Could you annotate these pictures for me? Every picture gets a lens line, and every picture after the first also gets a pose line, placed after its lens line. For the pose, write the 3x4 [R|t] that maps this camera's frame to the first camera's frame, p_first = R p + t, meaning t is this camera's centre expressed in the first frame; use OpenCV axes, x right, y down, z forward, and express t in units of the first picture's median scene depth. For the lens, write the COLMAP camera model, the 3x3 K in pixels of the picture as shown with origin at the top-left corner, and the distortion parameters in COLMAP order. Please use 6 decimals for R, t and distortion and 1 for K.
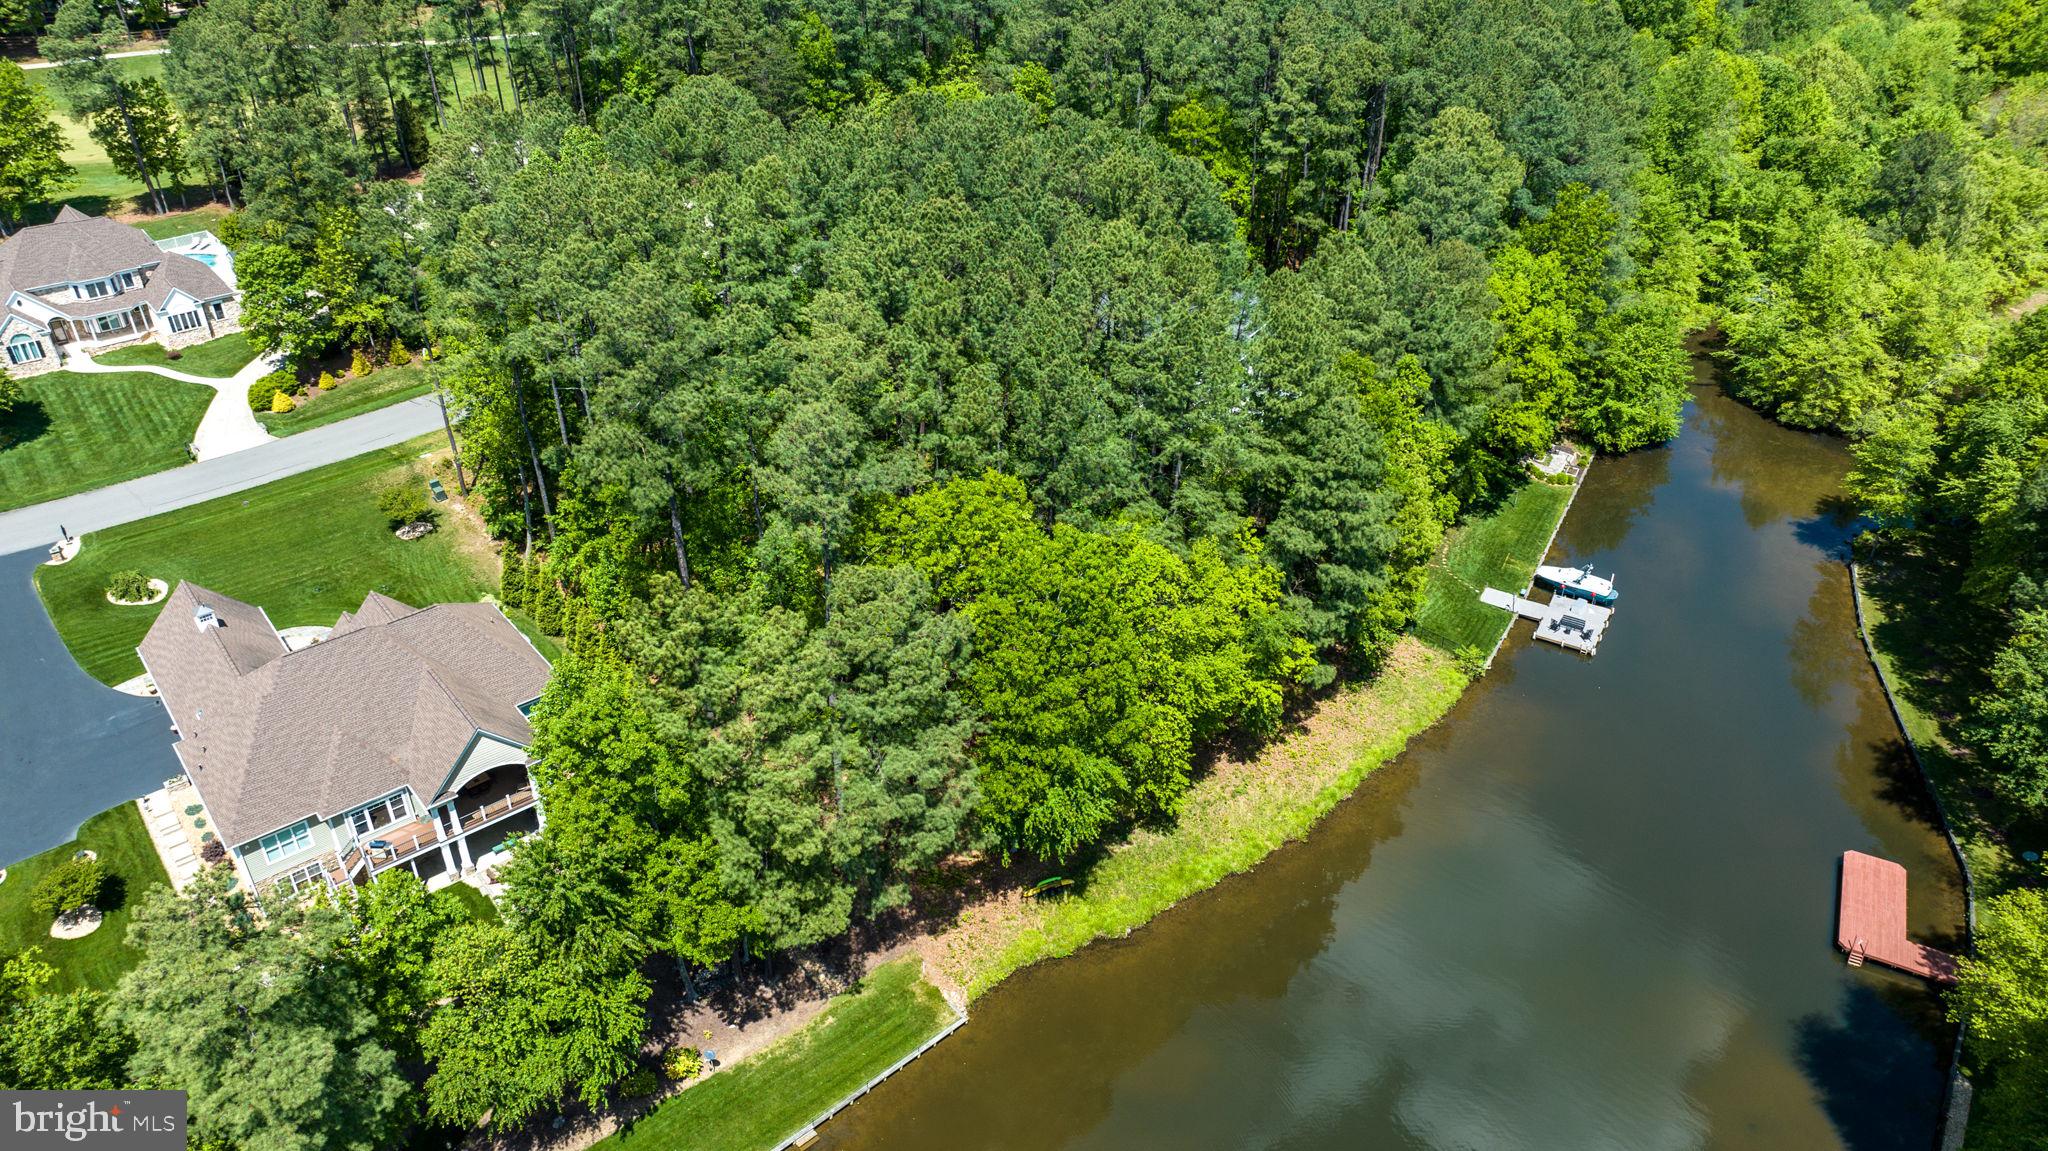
lens RADIAL K [[1466.1, 0, 1021.6], [0, 1466.1, 578.2], [0, 0, 1]] dist [-0.030846, 0.023104]
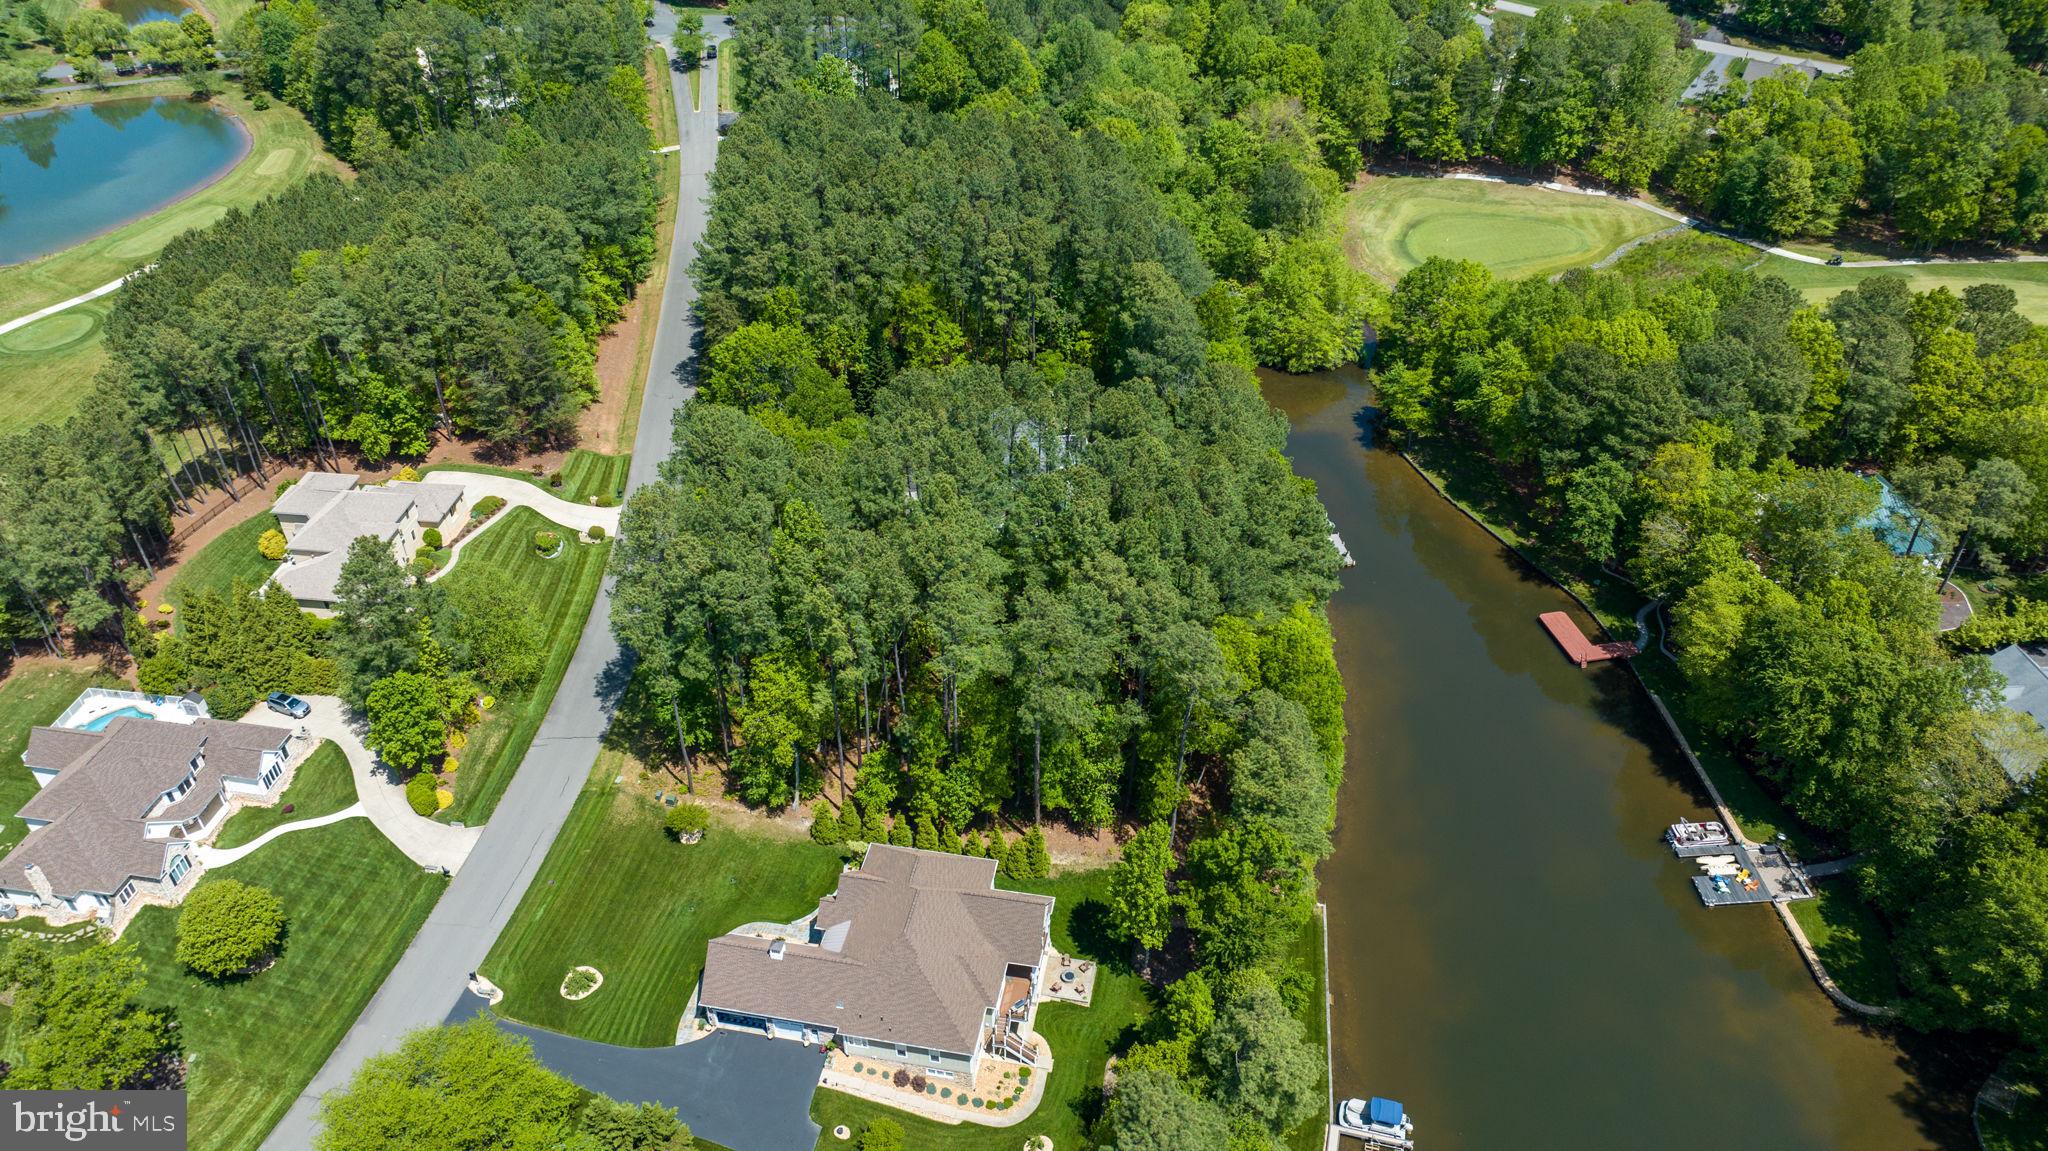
lens RADIAL K [[1466.1, 0, 1026.1], [0, 1466.1, 572.4], [0, 0, 1]] dist [-0.030846, 0.023104]
pose [[0.763120, -0.391323, 0.514310, -0.695608], [0.346839, 0.919501, 0.184989, -0.343113], [-0.545299, 0.037214, 0.837415, -0.204236]]
